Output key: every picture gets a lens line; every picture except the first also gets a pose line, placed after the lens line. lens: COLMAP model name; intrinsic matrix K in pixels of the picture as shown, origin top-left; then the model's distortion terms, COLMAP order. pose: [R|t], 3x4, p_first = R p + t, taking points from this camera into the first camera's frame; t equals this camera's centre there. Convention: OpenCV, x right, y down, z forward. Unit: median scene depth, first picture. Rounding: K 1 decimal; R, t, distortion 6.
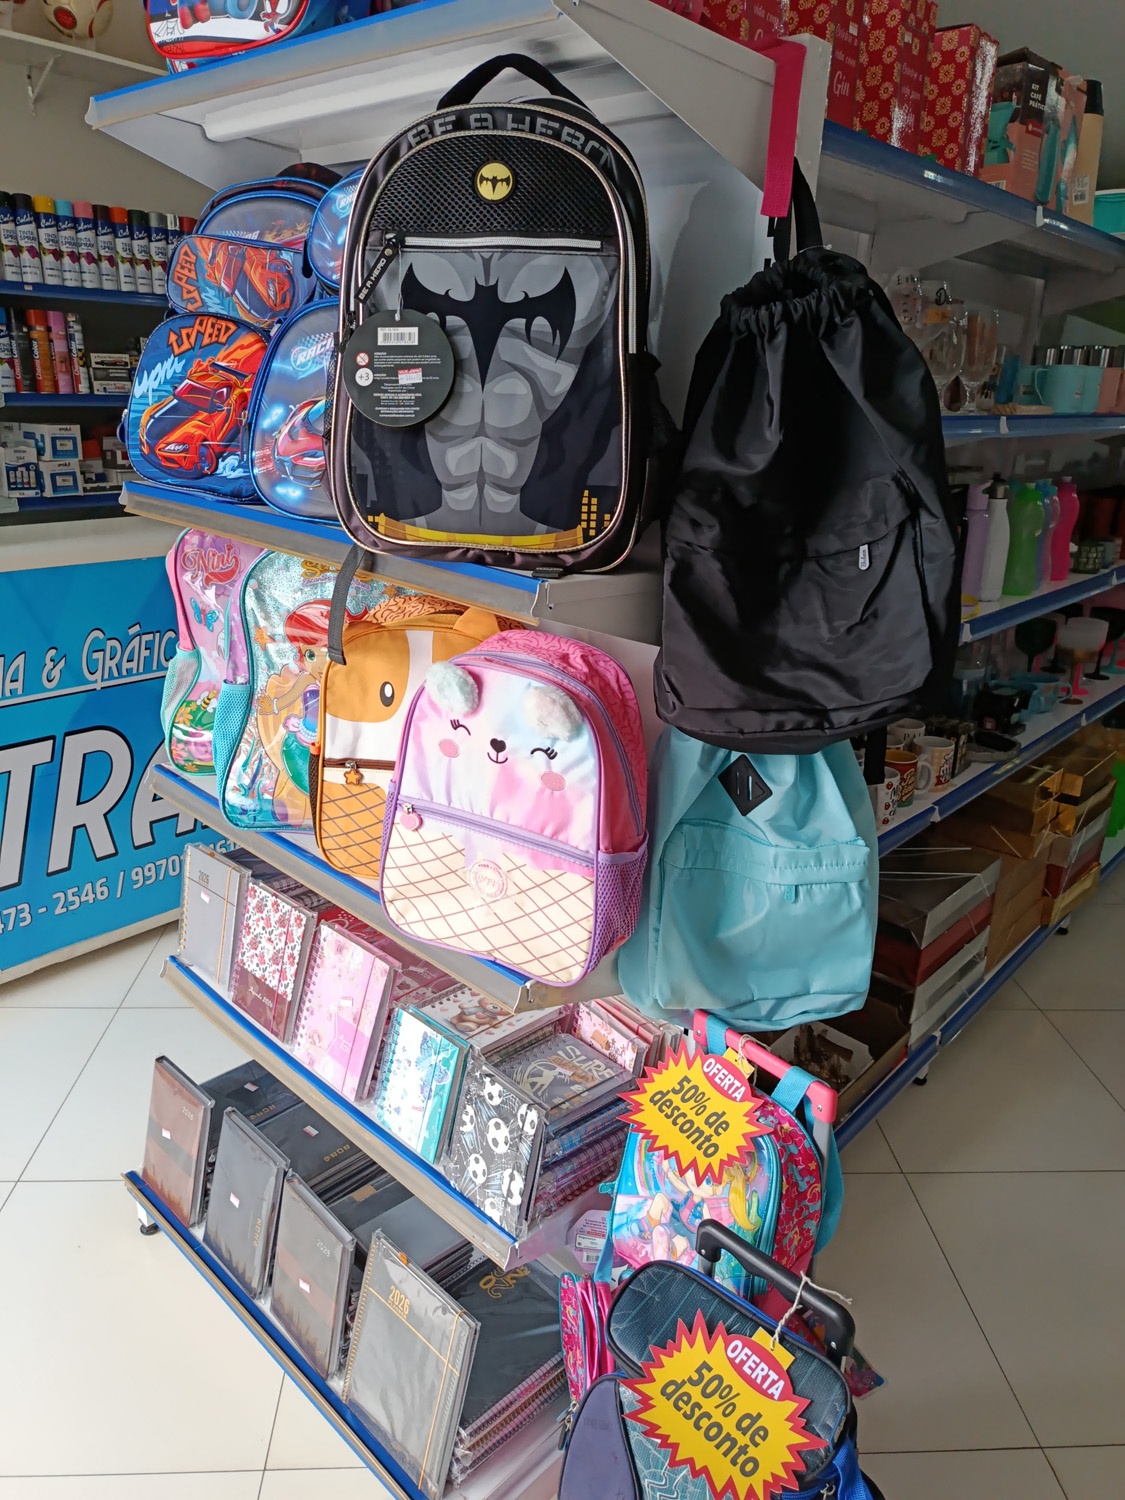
lens RADIAL K [[1055.7, 0, 556.5], [0, 1055.7, 751.9], [0, 0, 1]] dist [0.040052, -0.052790]
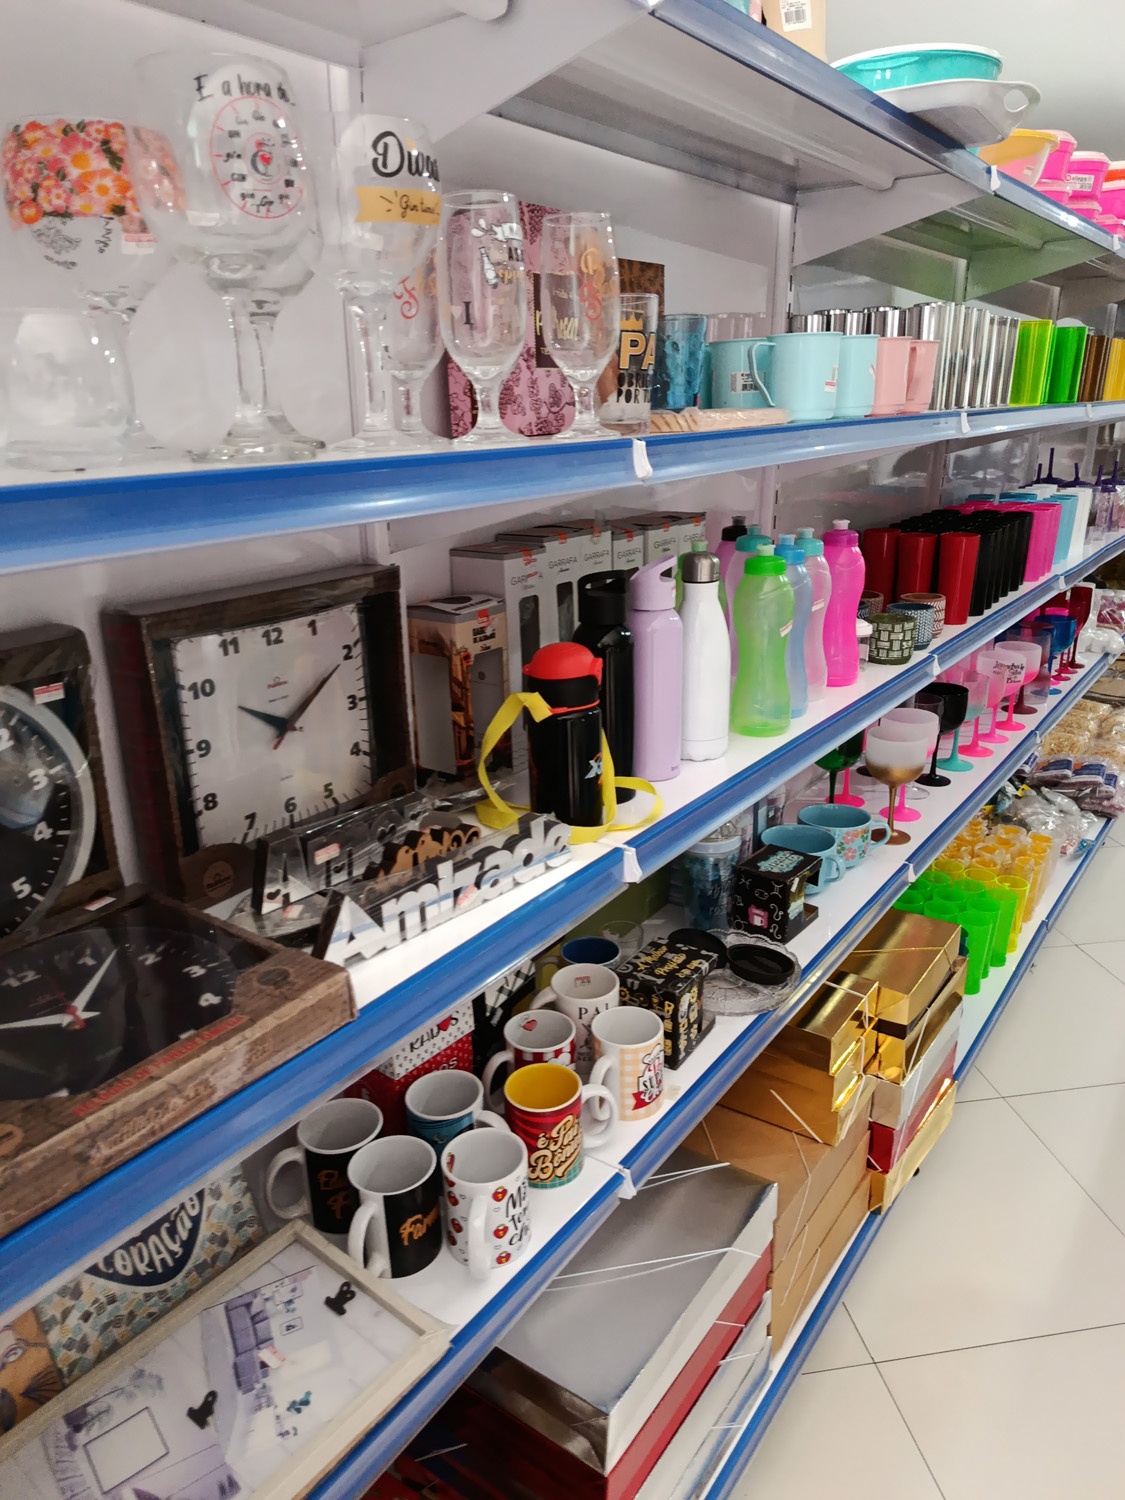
lens RADIAL K [[1055.7, 0, 556.5], [0, 1055.7, 751.9], [0, 0, 1]] dist [0.040052, -0.052790]
pose [[0.992966, -0.075323, 0.091348, 0.512916], [0.075820, 0.997120, -0.001978, -0.279977], [-0.090936, 0.008890, 0.995817, 0.834685]]
